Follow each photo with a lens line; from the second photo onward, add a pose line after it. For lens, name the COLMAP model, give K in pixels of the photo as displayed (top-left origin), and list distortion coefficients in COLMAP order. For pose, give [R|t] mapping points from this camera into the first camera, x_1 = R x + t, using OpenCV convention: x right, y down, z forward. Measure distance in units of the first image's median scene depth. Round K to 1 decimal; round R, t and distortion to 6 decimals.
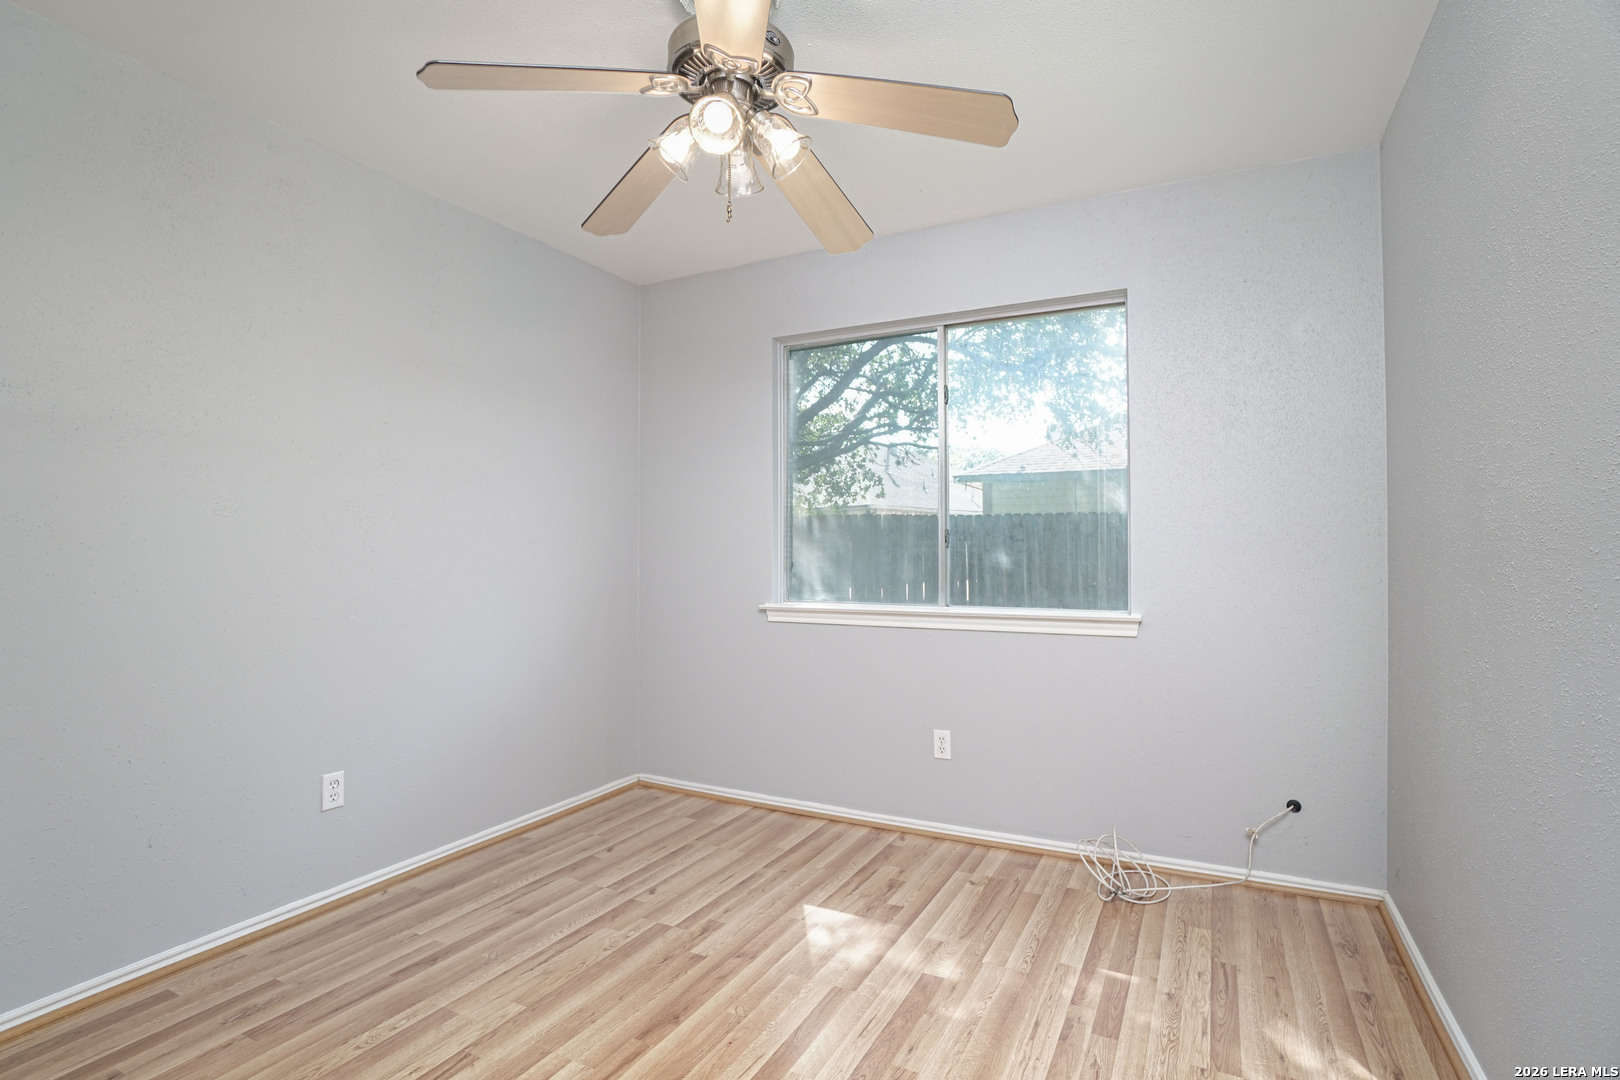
lens RADIAL K [[807.4, 0, 801.6], [0, 807.4, 545.6], [0, 0, 1]] dist [-0.000639, 0.000833]
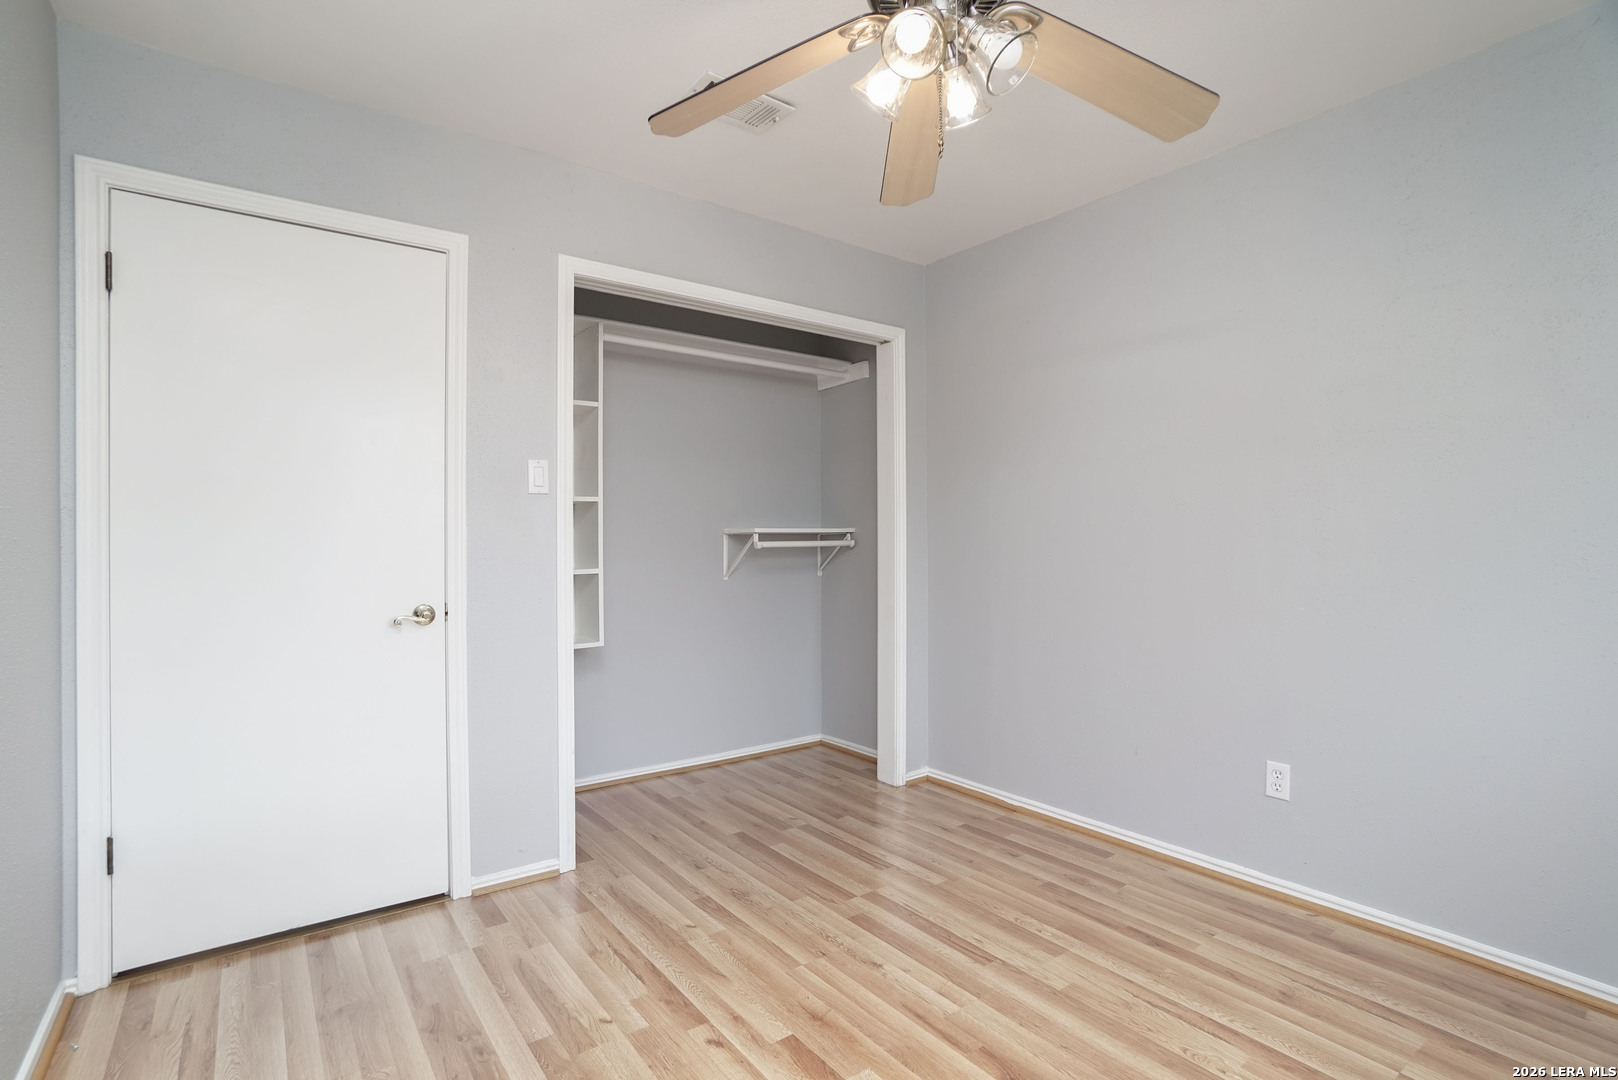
lens RADIAL K [[806.4, 0, 800.6], [0, 806.4, 545.6], [0, 0, 1]] dist [-0.000639, 0.000833]
pose [[-0.445751, 0.004817, -0.895144, 0.625867], [0.006987, 0.999974, 0.001901, 0.020454], [0.895130, -0.005407, -0.445773, 1.062025]]
